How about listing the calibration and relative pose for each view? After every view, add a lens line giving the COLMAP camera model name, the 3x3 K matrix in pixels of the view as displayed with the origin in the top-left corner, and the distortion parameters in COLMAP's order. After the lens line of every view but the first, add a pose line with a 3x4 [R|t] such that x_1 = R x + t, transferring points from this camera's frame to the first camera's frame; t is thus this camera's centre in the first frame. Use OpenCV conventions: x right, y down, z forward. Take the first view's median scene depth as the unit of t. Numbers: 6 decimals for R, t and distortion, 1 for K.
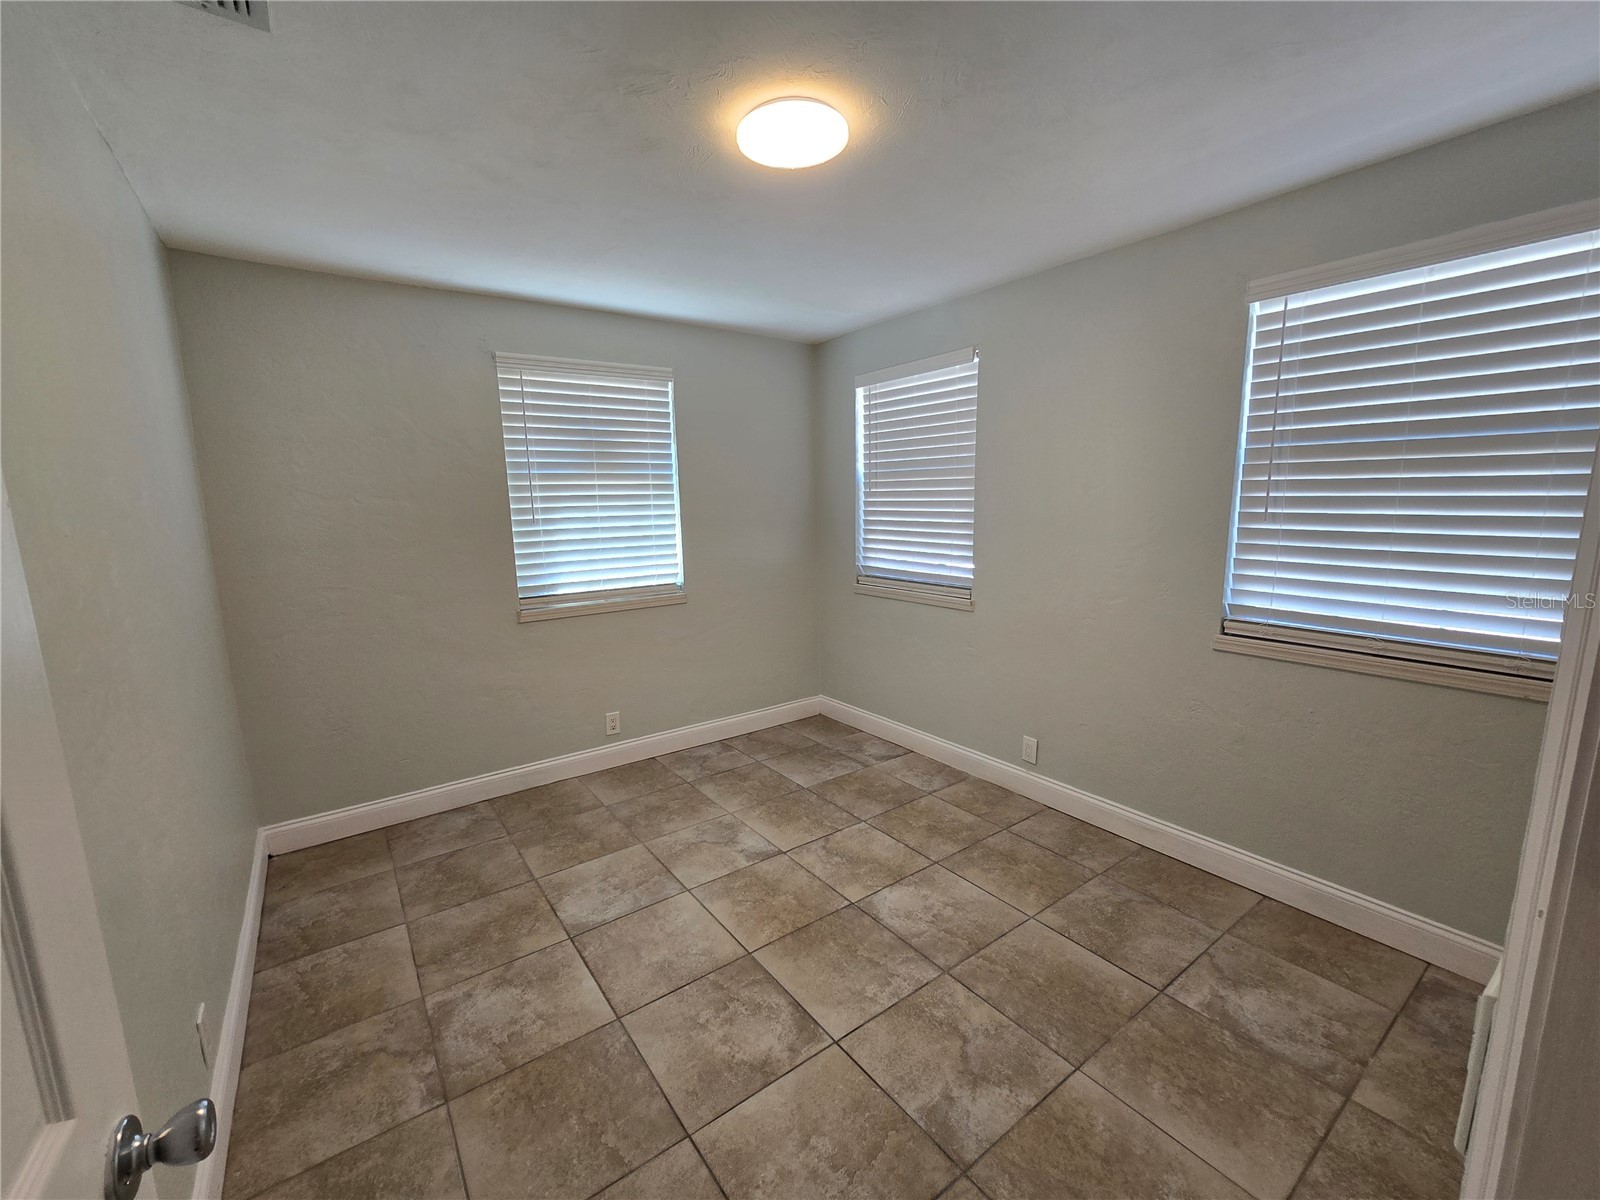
lens RADIAL K [[661.0, 0, 803.3], [0, 661.0, 597.6], [0, 0, 1]] dist [-0.001787, -0.000533]
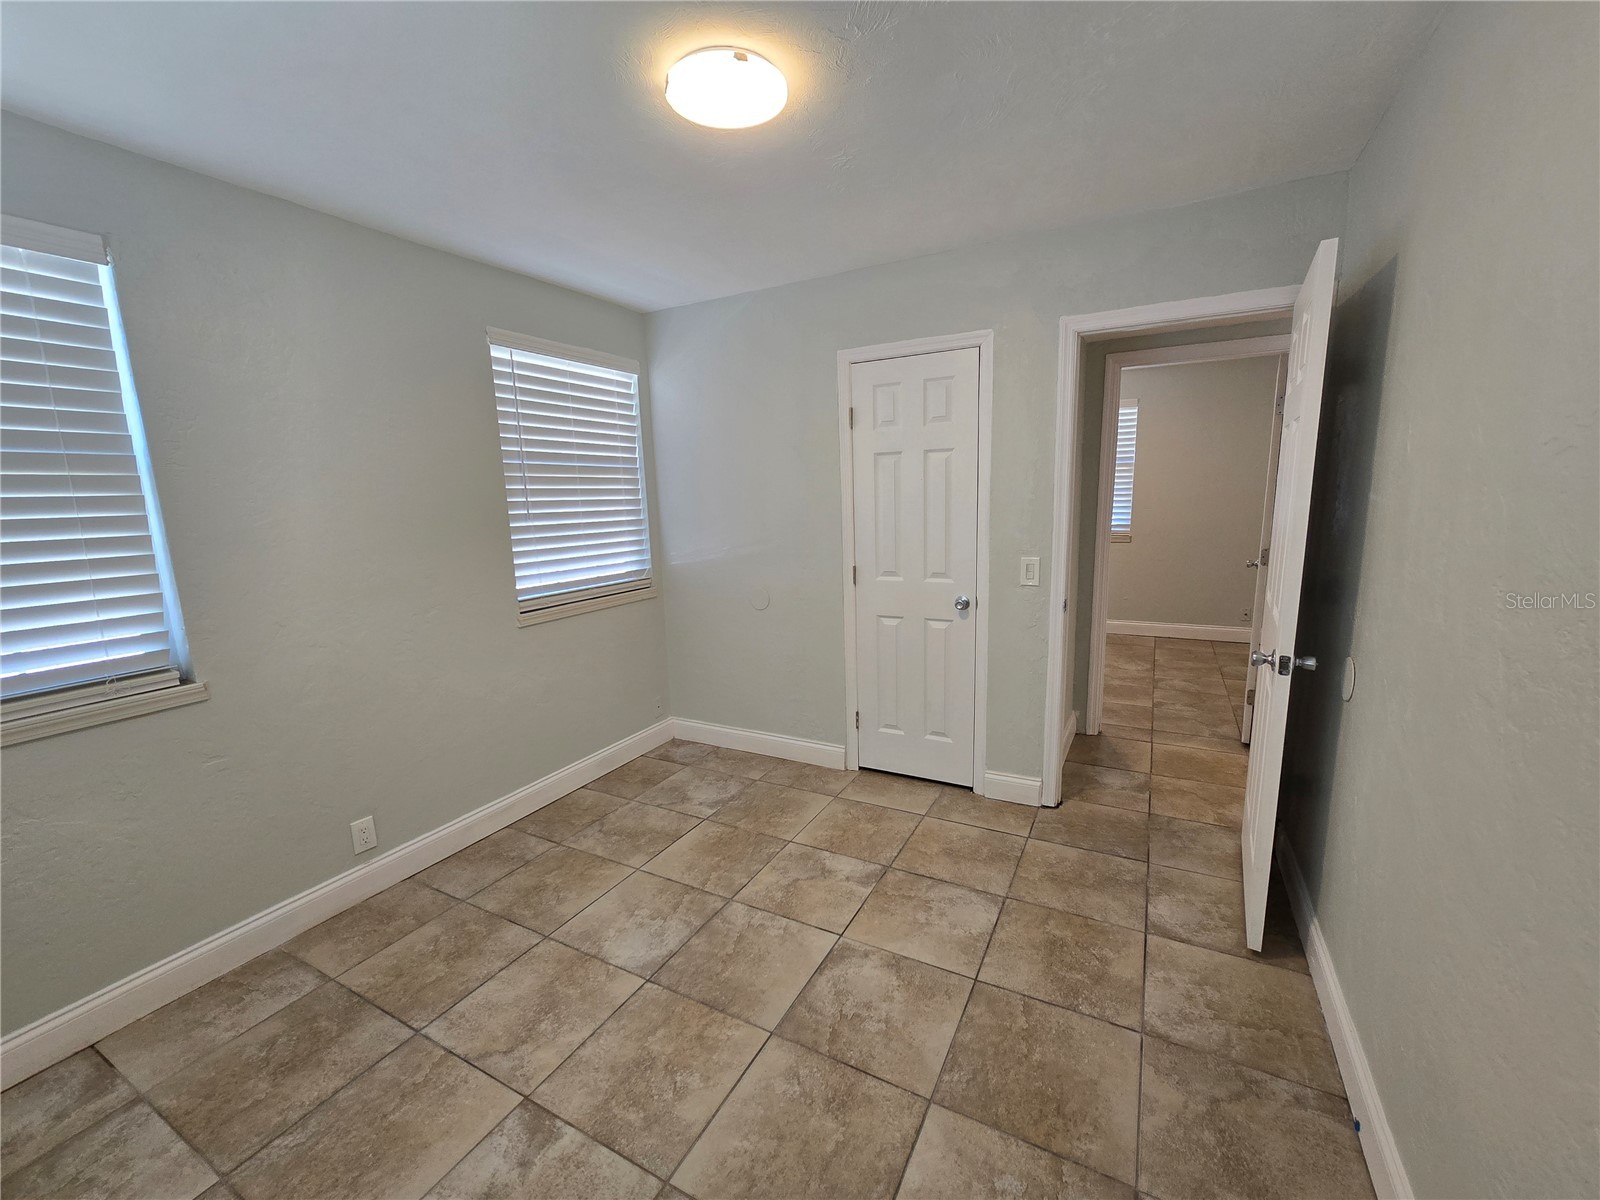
lens RADIAL K [[661.0, 0, 796.9], [0, 661.0, 600.0], [0, 0, 1]] dist [-0.001787, -0.000533]
pose [[-0.424800, -0.117461, 0.897634, -0.808970], [0.172296, 0.962933, 0.207544, -0.160860], [-0.888740, 0.242823, -0.388816, 1.209816]]
